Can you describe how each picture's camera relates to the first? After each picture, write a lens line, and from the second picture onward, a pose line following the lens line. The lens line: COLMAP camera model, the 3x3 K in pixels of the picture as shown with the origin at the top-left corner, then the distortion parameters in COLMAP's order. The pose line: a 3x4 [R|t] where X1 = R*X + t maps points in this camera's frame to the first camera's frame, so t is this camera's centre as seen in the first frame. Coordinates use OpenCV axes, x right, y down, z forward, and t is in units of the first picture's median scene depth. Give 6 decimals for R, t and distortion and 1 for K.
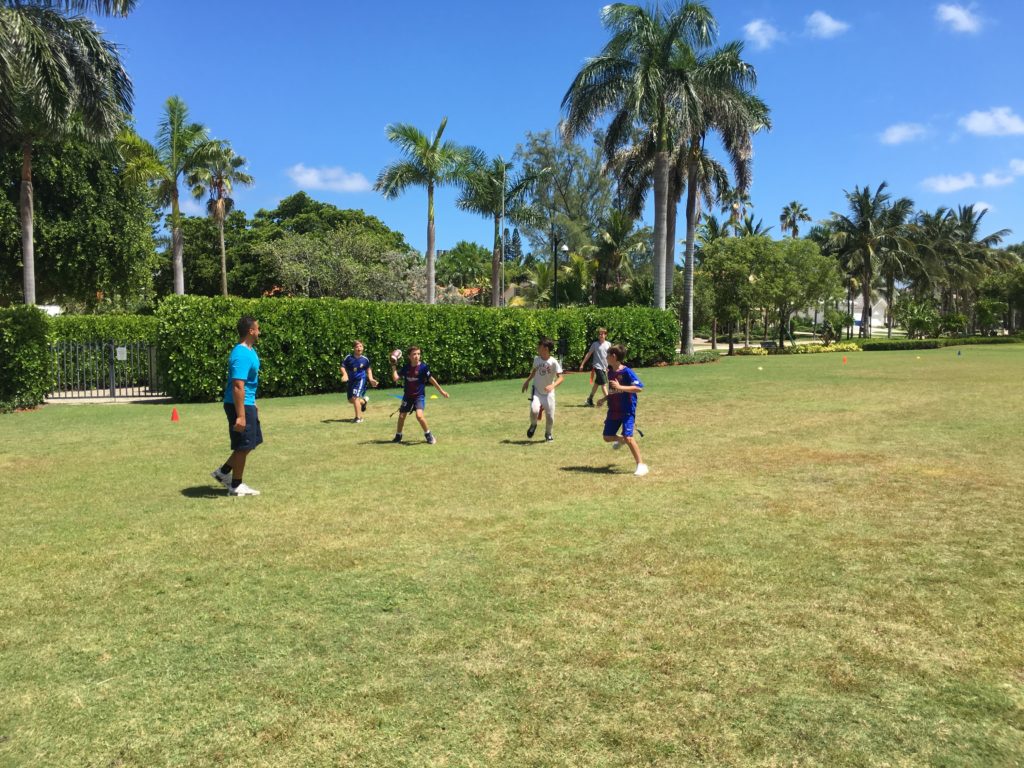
lens RADIAL K [[869.8, 0, 508.5], [0, 869.8, 377.9], [0, 0, 1]] dist [0.079681, -0.113643]
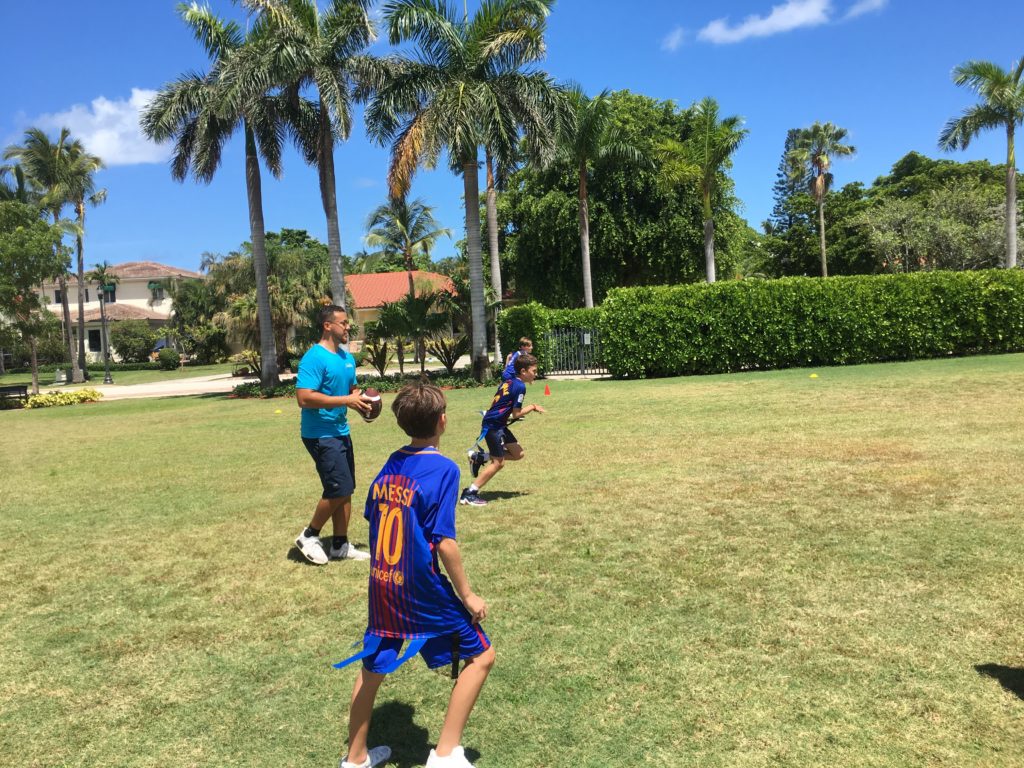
lens RADIAL K [[869.8, 0, 506.6], [0, 869.8, 379.1], [0, 0, 1]] dist [0.079681, -0.113643]
pose [[0.705044, 0.006463, -0.709134, 0.233022], [0.016110, 0.999554, 0.025128, -0.002891], [0.708980, -0.029141, 0.704626, 0.045481]]
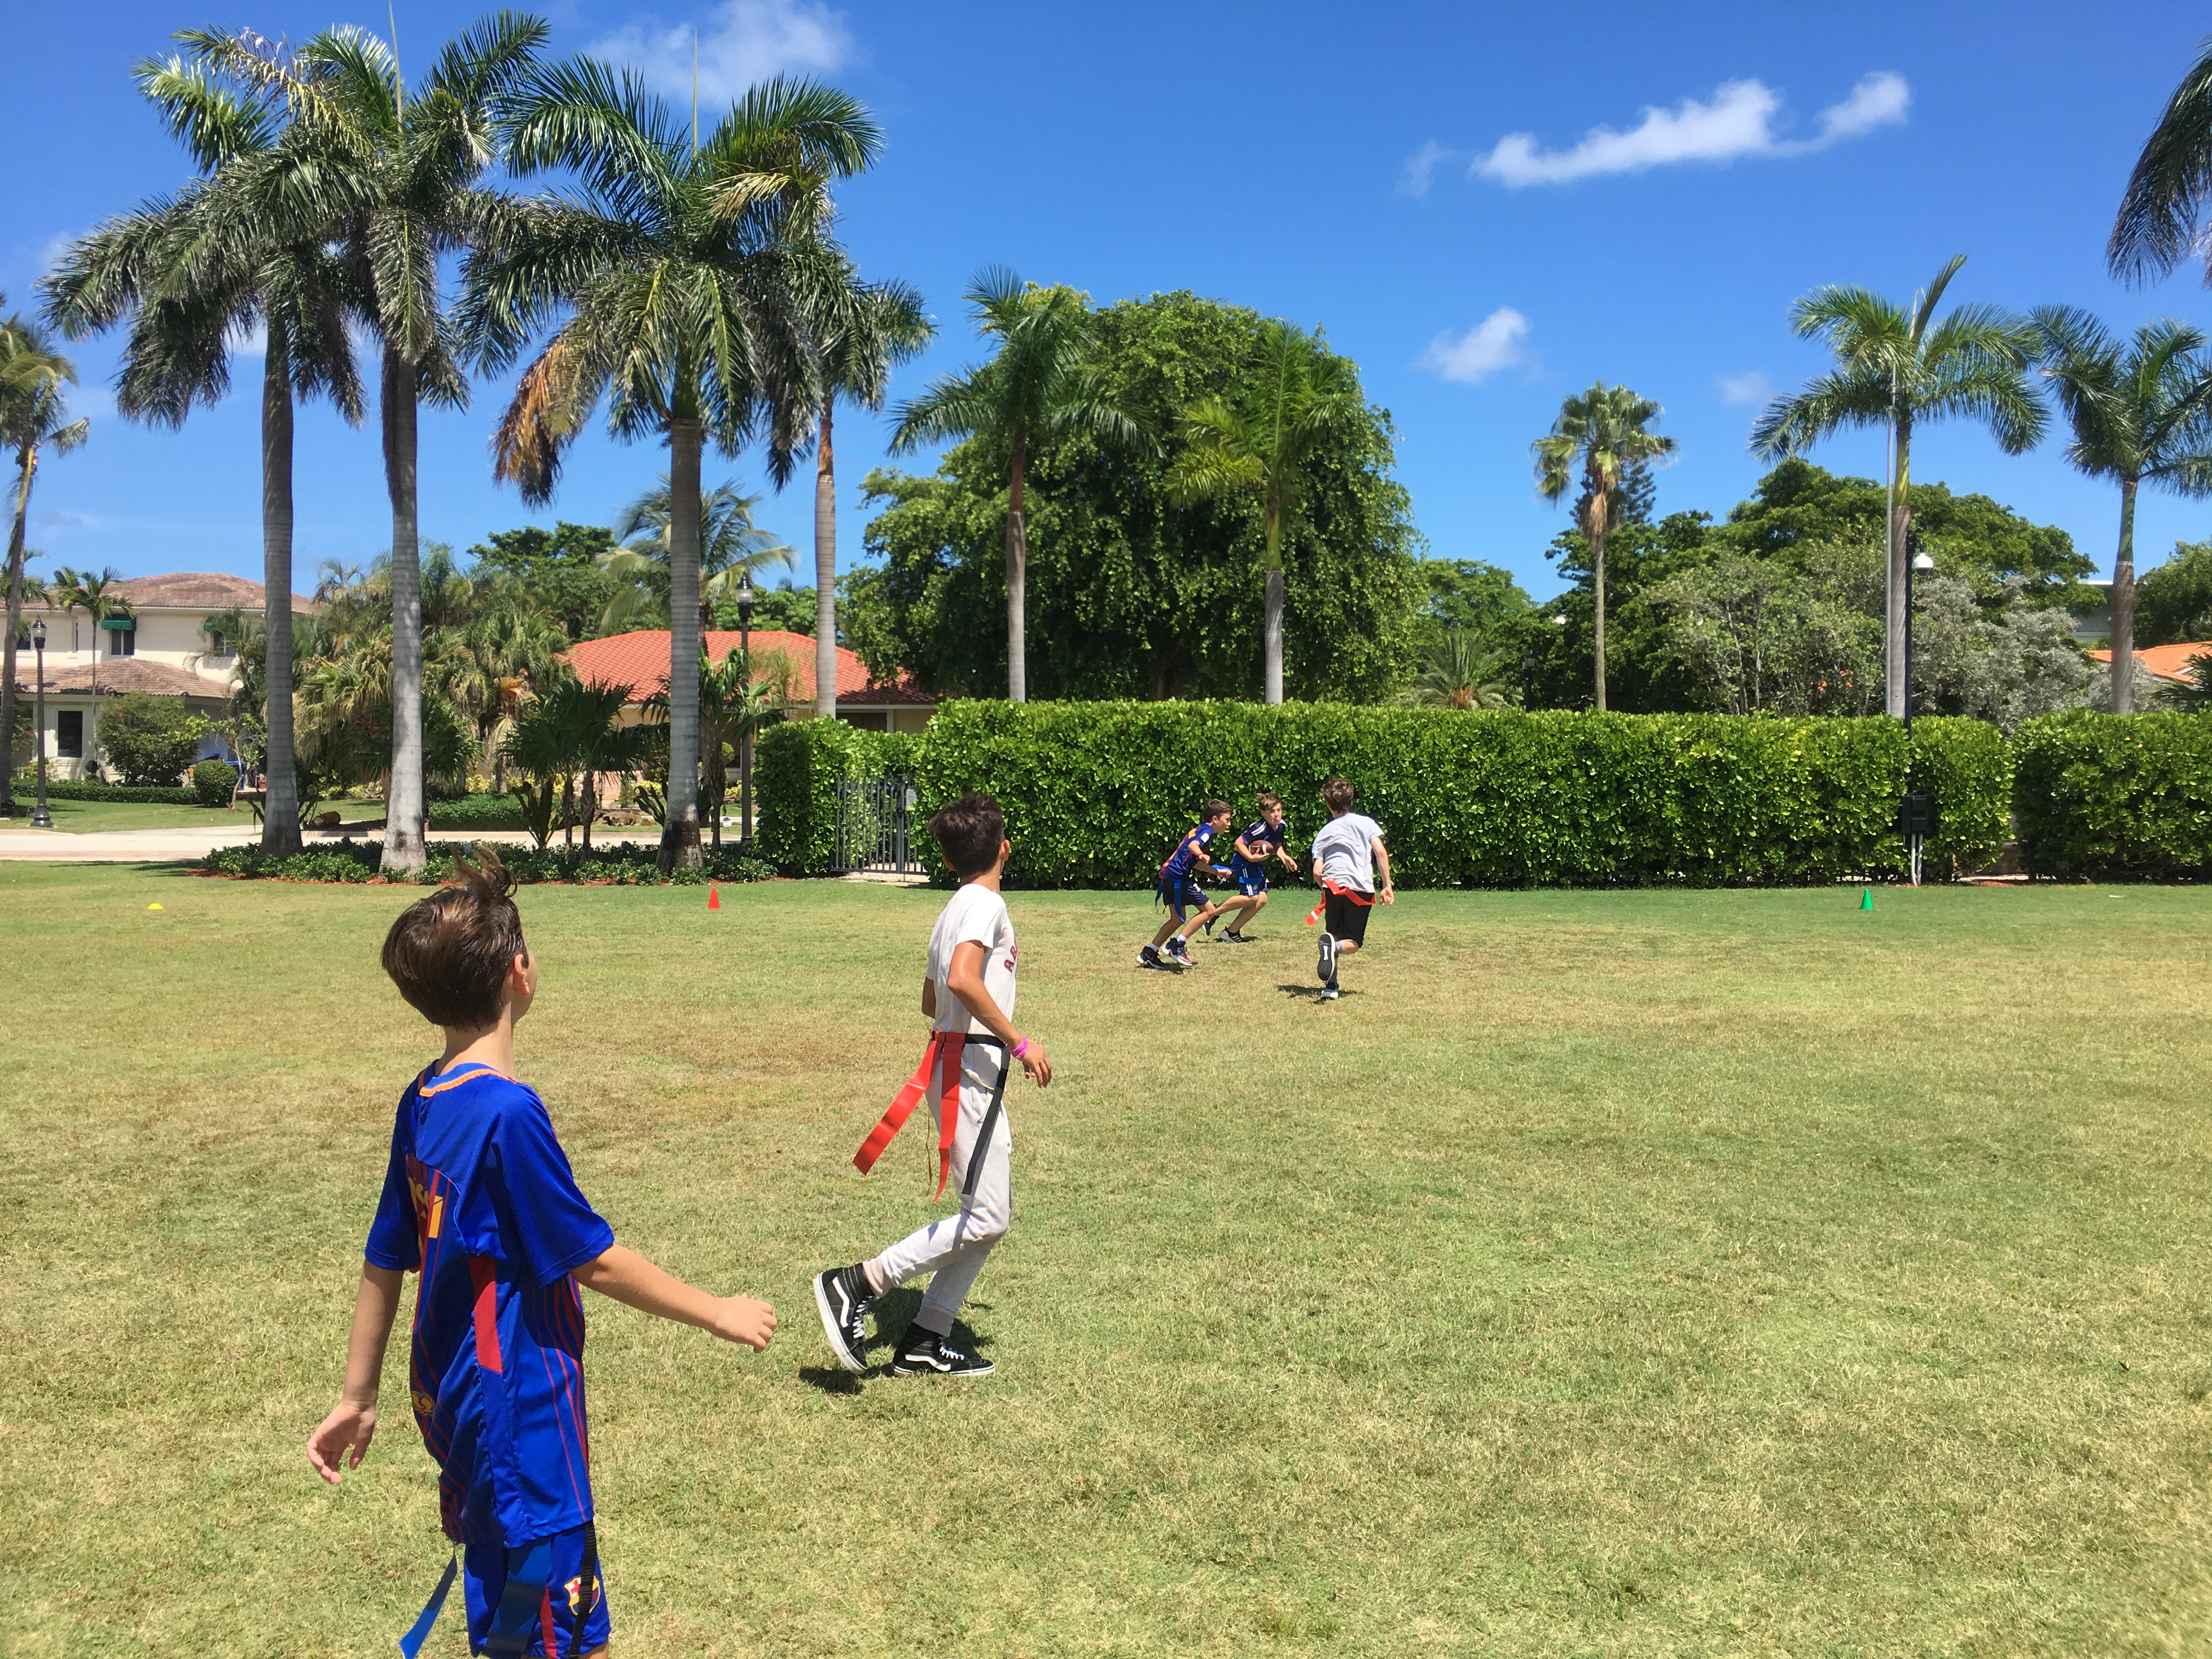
lens RADIAL K [[1878.9, 0, 1096.1], [0, 1878.9, 795.8], [0, 0, 1]] dist [0.079681, -0.113643]
pose [[0.706779, 0.024097, -0.707024, 0.369648], [-0.051078, 0.998550, -0.017027, -0.010538], [0.705588, 0.048148, 0.706985, 0.134417]]
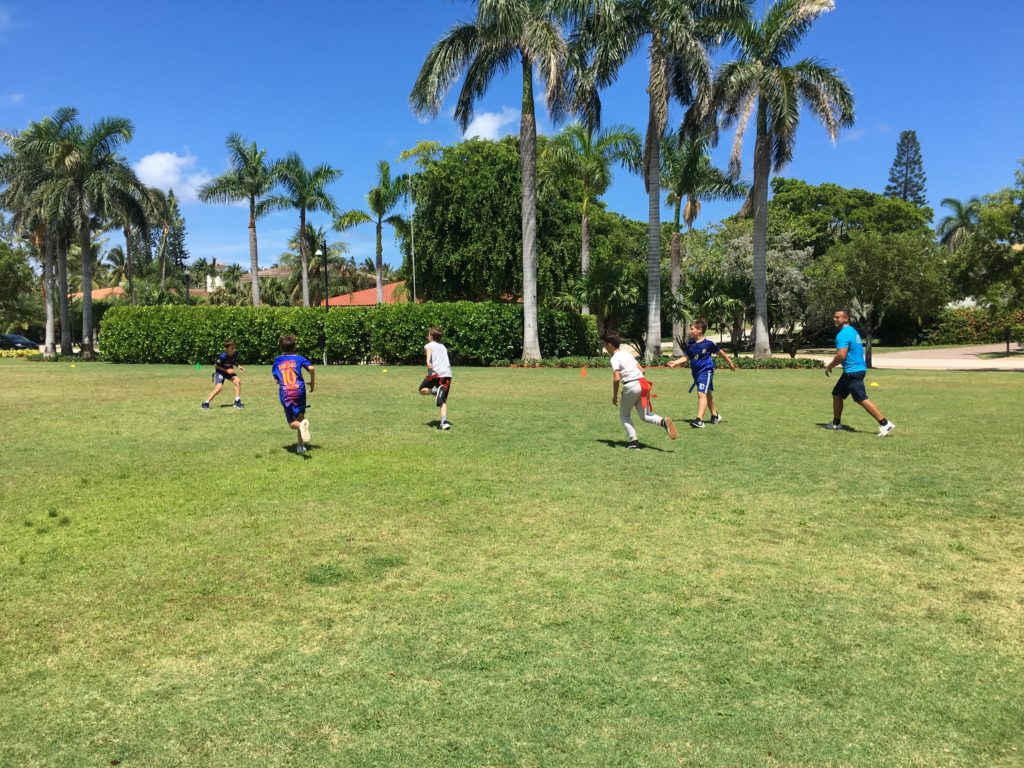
lens RADIAL K [[869.8, 0, 491.5], [0, 869.8, 392.7], [0, 0, 1]] dist [0.079681, -0.113643]
pose [[0.265742, 0.075317, -0.961098, 1.101498], [-0.051931, 0.996614, 0.063741, -0.047731], [0.962645, 0.032972, 0.268753, 0.839533]]
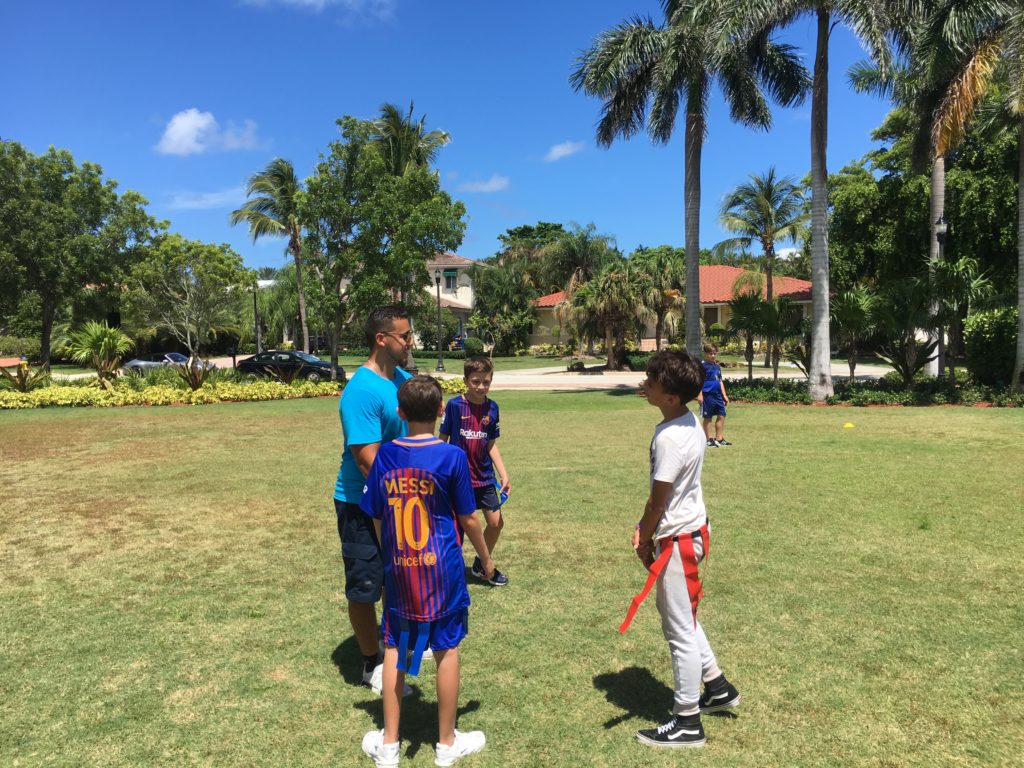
lens RADIAL K [[869.8, 0, 507.8], [0, 869.8, 390.2], [0, 0, 1]] dist [0.079681, -0.113643]
pose [[0.527165, 0.052946, -0.848112, -0.026941], [-0.037206, 0.998538, 0.039210, 0.002893], [0.848948, 0.010884, 0.528364, -0.040117]]
